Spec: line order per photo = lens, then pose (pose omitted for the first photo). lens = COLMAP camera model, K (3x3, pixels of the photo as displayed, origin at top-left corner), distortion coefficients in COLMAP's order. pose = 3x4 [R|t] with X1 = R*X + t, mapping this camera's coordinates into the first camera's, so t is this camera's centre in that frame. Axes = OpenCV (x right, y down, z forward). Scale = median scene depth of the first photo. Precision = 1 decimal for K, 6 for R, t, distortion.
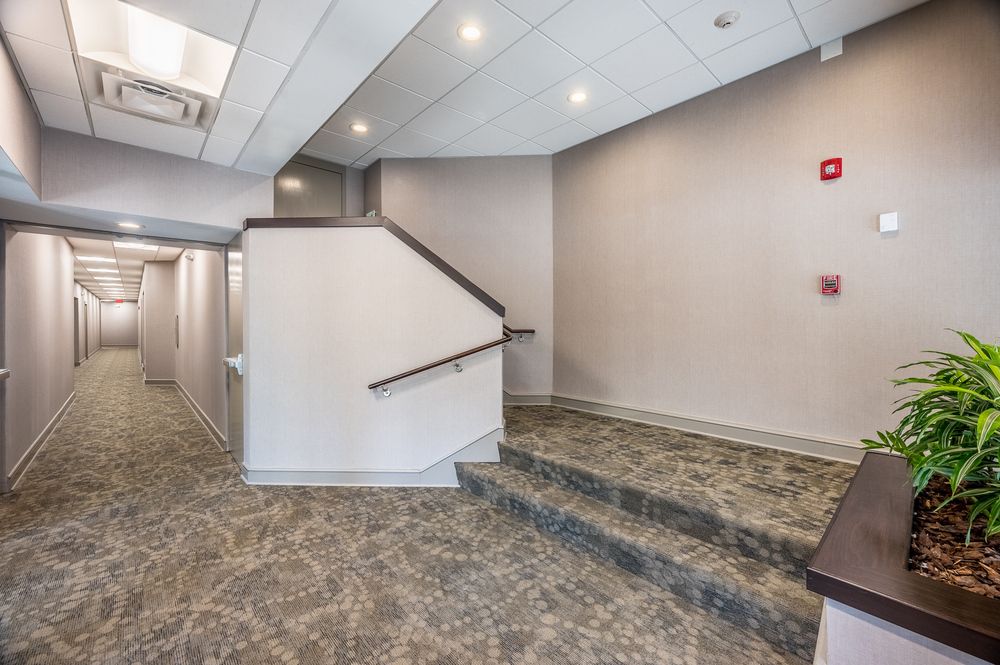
lens RADIAL K [[402.3, 0, 507.6], [0, 402.3, 325.7], [0, 0, 1]] dist [-0.008522, 0.001534]
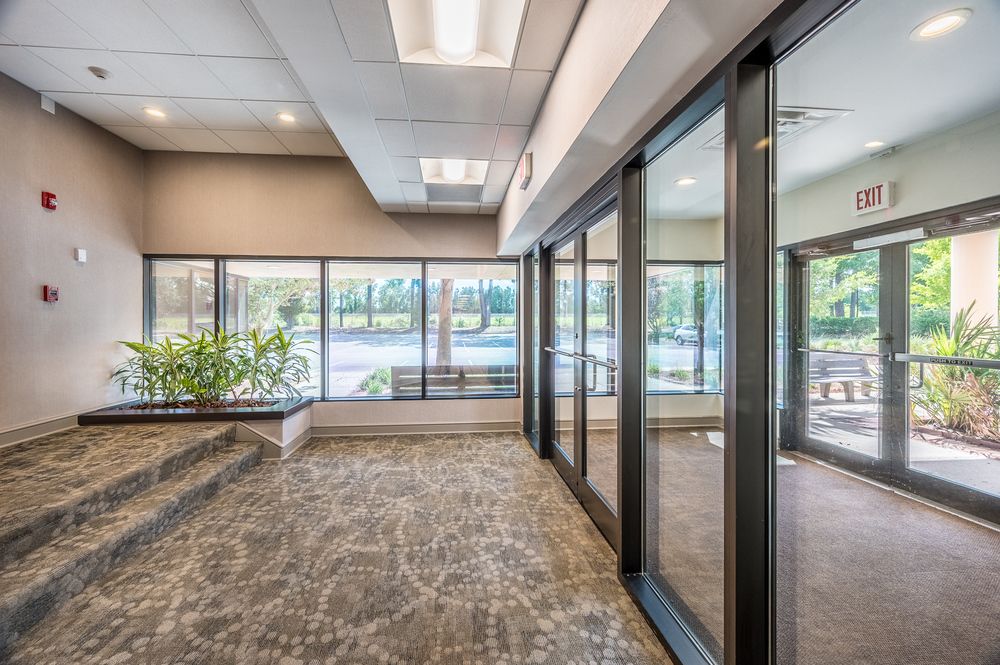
lens RADIAL K [[402.3, 0, 495.7], [0, 402.3, 326.8], [0, 0, 1]] dist [-0.008522, 0.001534]
pose [[-0.801624, 0.000049, 0.597829, -1.277869], [0.012393, 0.999786, 0.016537, -0.003234], [-0.597701, 0.020665, -0.801453, 1.434139]]
